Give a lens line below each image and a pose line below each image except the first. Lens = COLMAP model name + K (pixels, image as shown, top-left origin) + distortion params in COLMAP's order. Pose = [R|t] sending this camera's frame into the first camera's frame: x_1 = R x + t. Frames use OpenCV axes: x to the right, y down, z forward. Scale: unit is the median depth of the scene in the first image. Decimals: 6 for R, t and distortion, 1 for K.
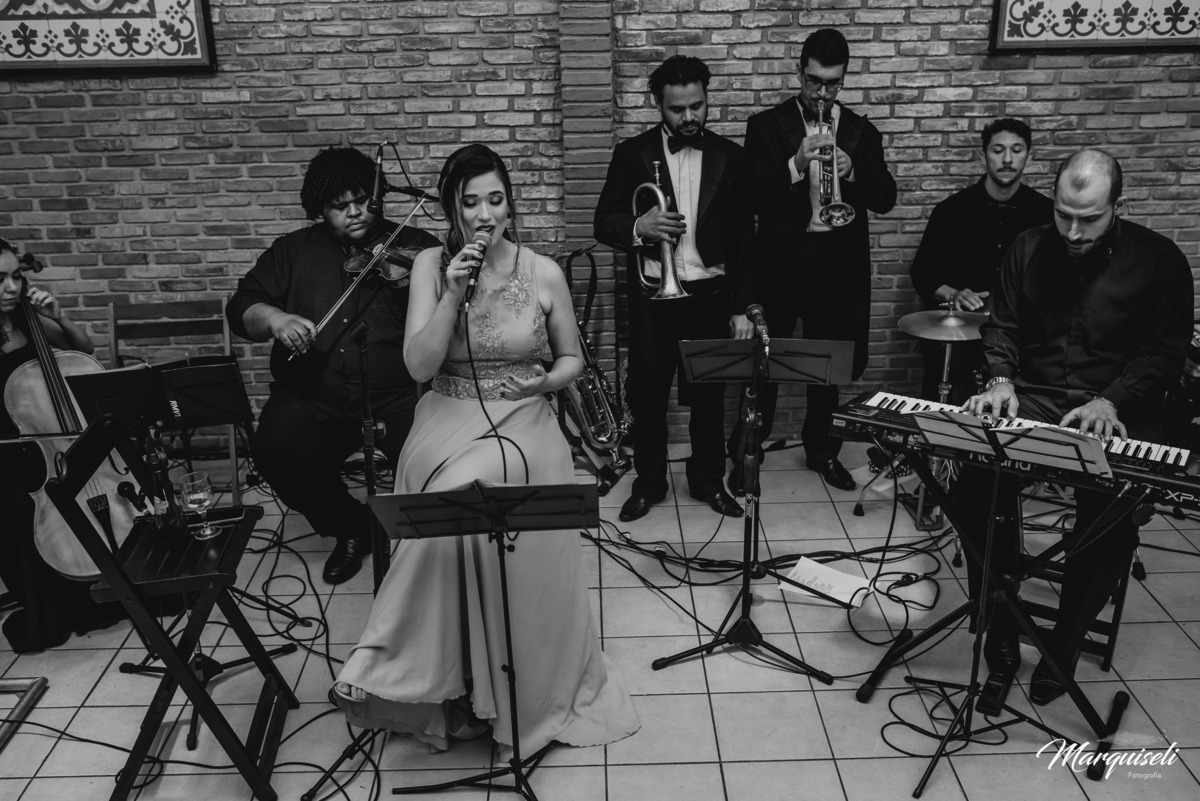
lens RADIAL K [[1162.1, 0, 604.1], [0, 1162.1, 420.9], [0, 0, 1]] dist [-0.016595, 0.000000]
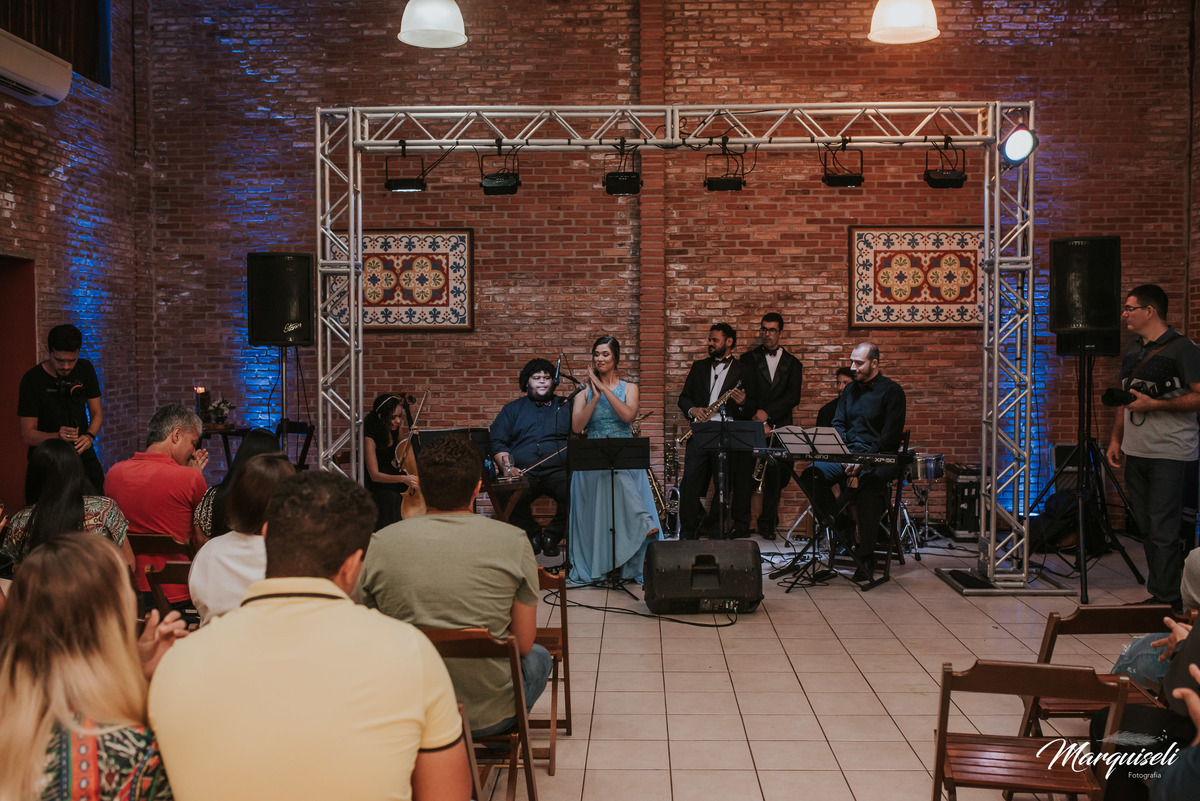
lens RADIAL K [[1162.1, 0, 598.5], [0, 1162.1, 401.1], [0, 0, 1]] dist [-0.016595, 0.000000]
pose [[0.998965, 0.016719, -0.042312, -0.020300], [-0.029037, 0.950276, -0.310052, 0.454059], [0.035024, 0.310959, 0.949778, -0.929106]]
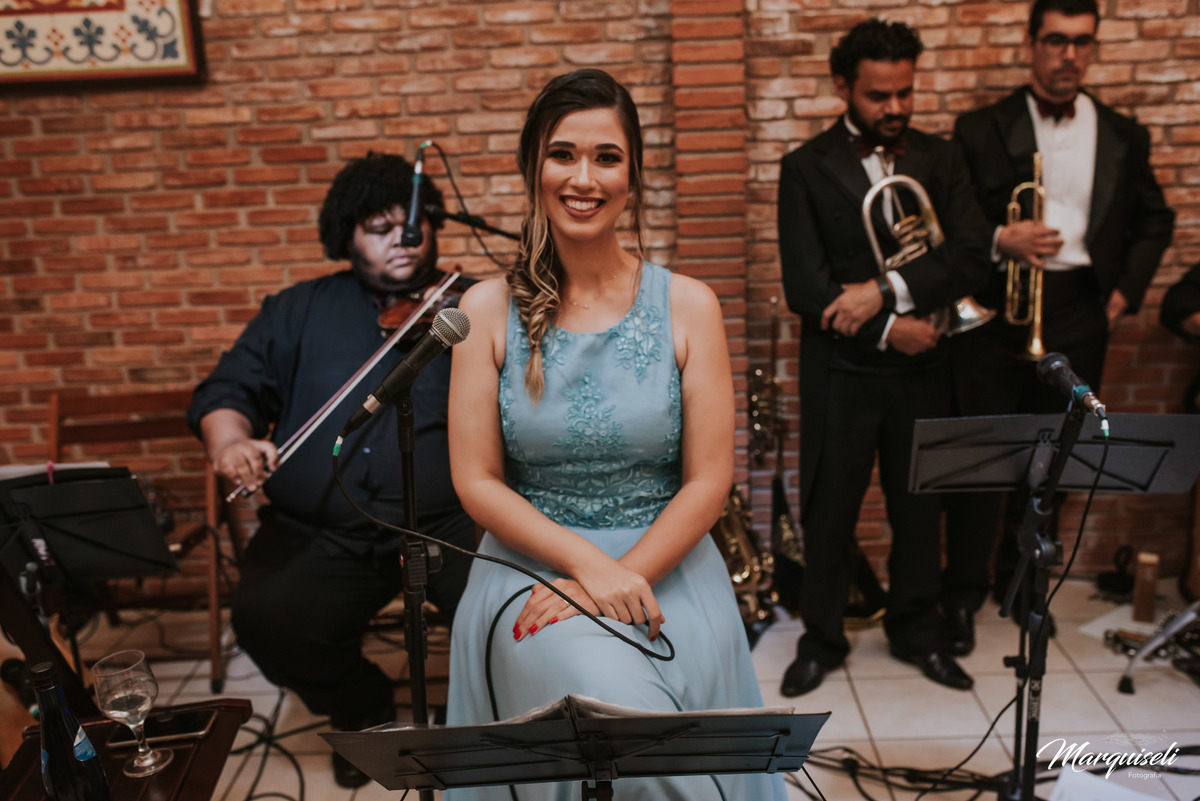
lens RADIAL K [[1162.1, 0, 603.0], [0, 1162.1, 408.9], [0, 0, 1]] dist [-0.016595, 0.000000]
pose [[0.998580, -0.013249, -0.051602, -0.045412], [0.006947, 0.992696, -0.120439, -0.003373], [0.052821, 0.119910, 0.991379, 0.302215]]
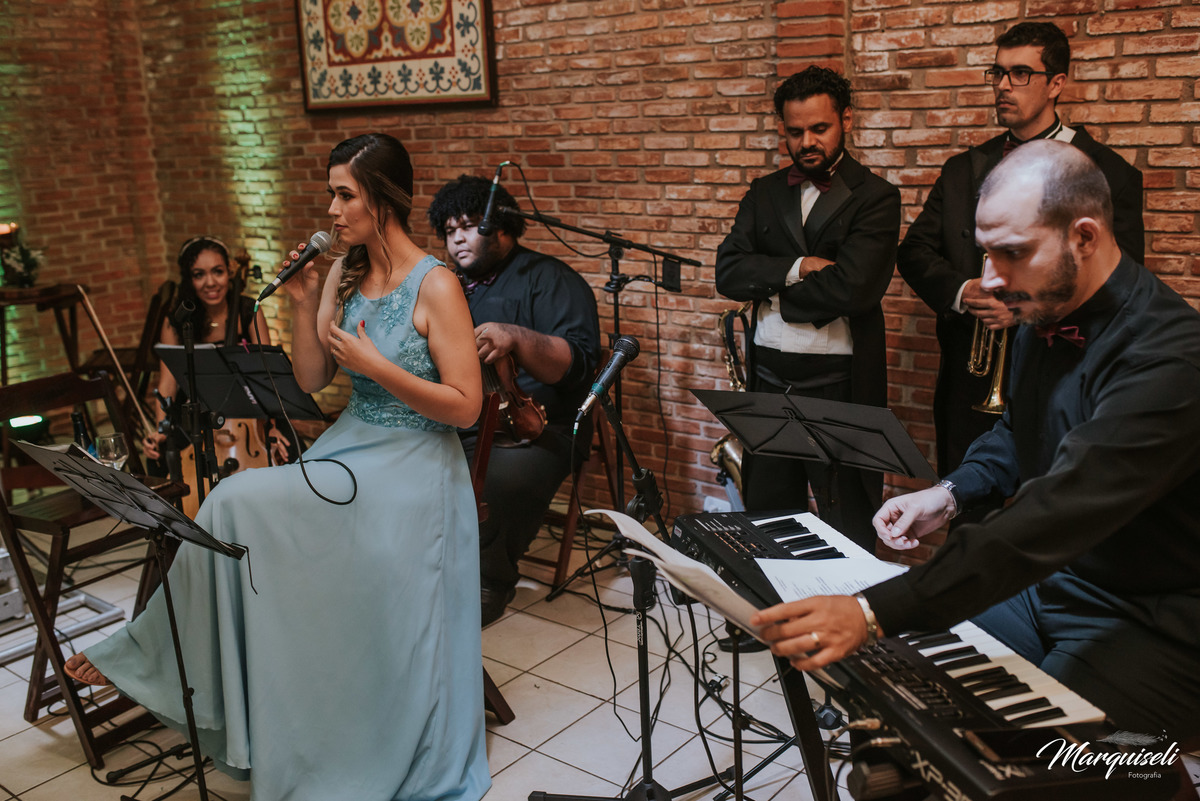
lens RADIAL K [[1162.1, 0, 594.3], [0, 1162.1, 391.8], [0, 0, 1]] dist [-0.016595, 0.000000]
pose [[0.755712, 0.144616, -0.638738, 0.423835], [-0.220291, 0.974615, -0.039971, -0.032020], [0.616743, 0.170915, 0.768386, 0.301877]]
